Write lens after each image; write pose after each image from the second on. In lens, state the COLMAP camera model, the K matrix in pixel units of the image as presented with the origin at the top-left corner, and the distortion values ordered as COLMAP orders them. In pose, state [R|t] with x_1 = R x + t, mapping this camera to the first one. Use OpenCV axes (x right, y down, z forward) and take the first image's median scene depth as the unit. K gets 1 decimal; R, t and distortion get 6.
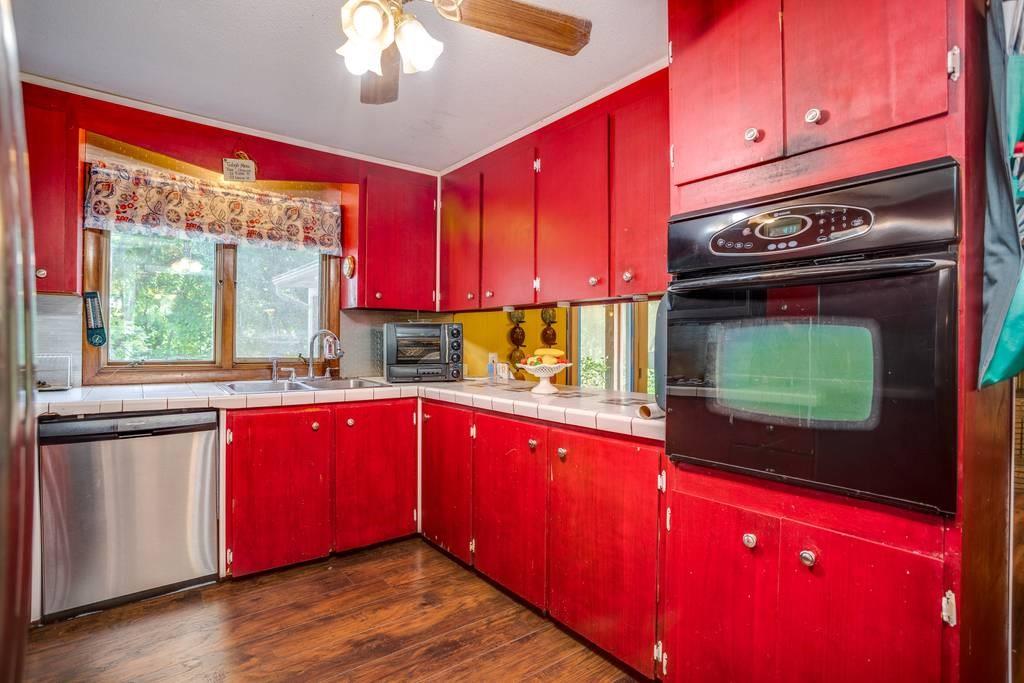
lens RADIAL K [[503.8, 0, 511.8], [0, 503.8, 341.3], [0, 0, 1]] dist [-0.068732, 0.028492]
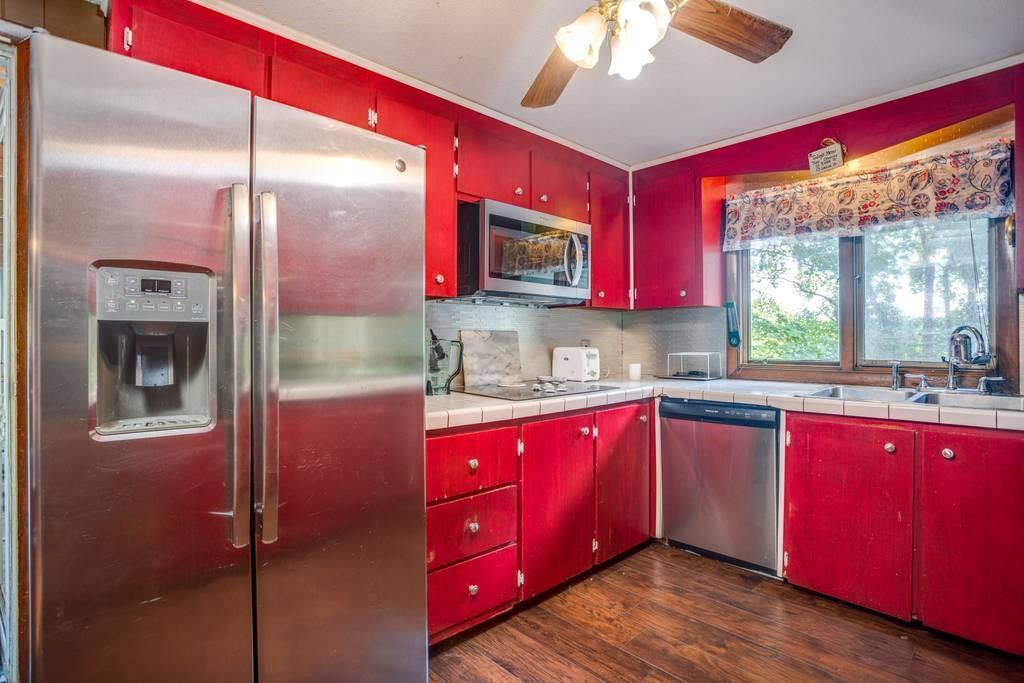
lens RADIAL K [[503.8, 0, 508.0], [0, 503.8, 341.0], [0, 0, 1]] dist [-0.068732, 0.028492]
pose [[0.074841, -0.009005, -0.997155, 0.319305], [0.007074, 0.999939, -0.008499, 0.002173], [0.997170, -0.006418, 0.074900, 0.316289]]
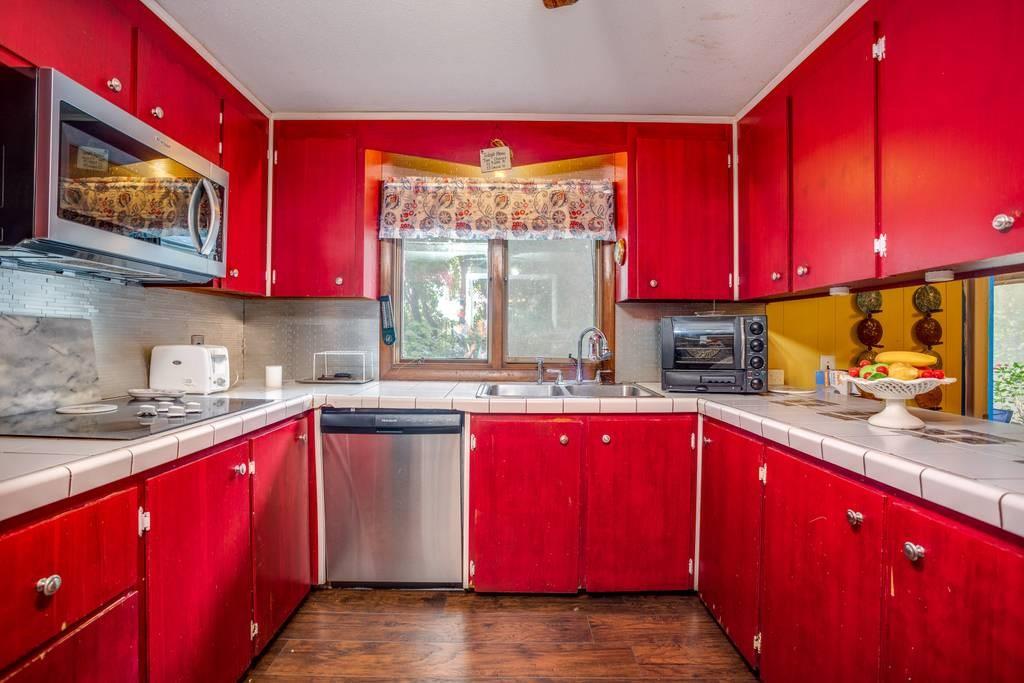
lens RADIAL K [[503.8, 0, 509.5], [0, 503.8, 342.0], [0, 0, 1]] dist [-0.068732, 0.028492]
pose [[0.785903, 0.001004, -0.618349, 0.060395], [0.001772, 0.999991, 0.003876, 0.000147], [0.618347, -0.004142, 0.785894, 0.253496]]
